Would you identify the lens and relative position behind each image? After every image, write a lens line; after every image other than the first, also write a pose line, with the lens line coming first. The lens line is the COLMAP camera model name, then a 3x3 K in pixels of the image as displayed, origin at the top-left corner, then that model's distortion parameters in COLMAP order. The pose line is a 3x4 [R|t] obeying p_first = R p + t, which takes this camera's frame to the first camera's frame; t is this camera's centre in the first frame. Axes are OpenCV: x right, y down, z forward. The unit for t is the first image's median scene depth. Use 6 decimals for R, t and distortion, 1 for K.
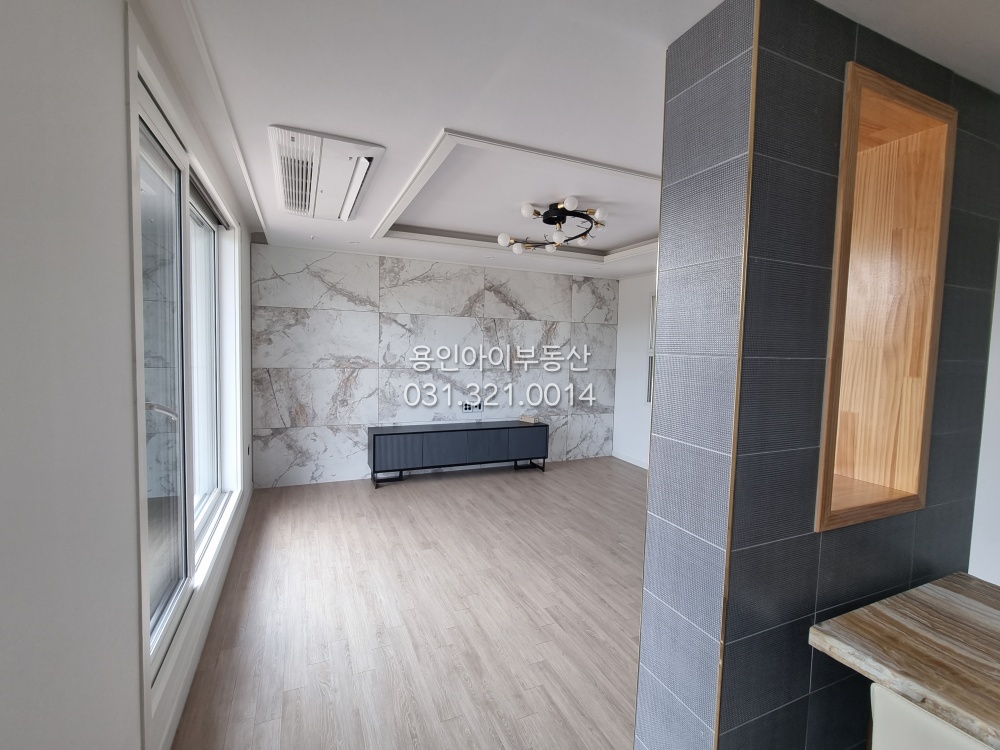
lens RADIAL K [[461.7, 0, 500.0], [0, 461.7, 375.0], [0, 0, 1]] dist [-0.010418, -0.000597]
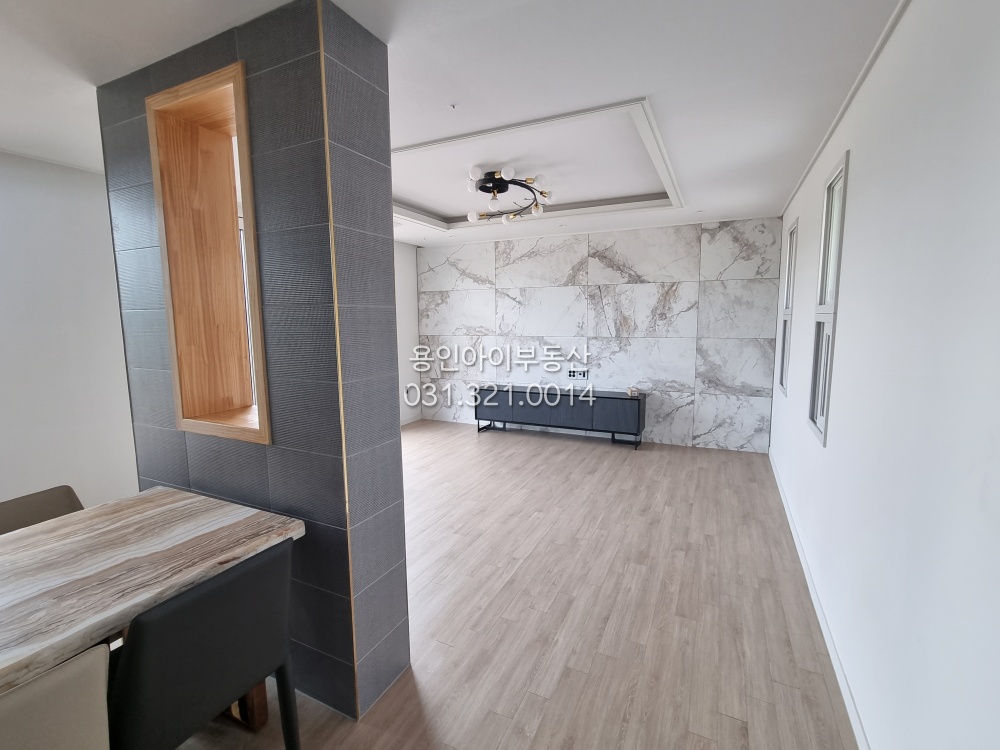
lens RADIAL K [[461.7, 0, 500.0], [0, 461.7, 375.0], [0, 0, 1]] dist [-0.010418, -0.000597]
pose [[0.647101, 0.060923, -0.759966, 0.628335], [-0.024530, 0.997950, 0.059114, 0.015090], [0.762009, -0.019611, 0.647269, 0.215061]]
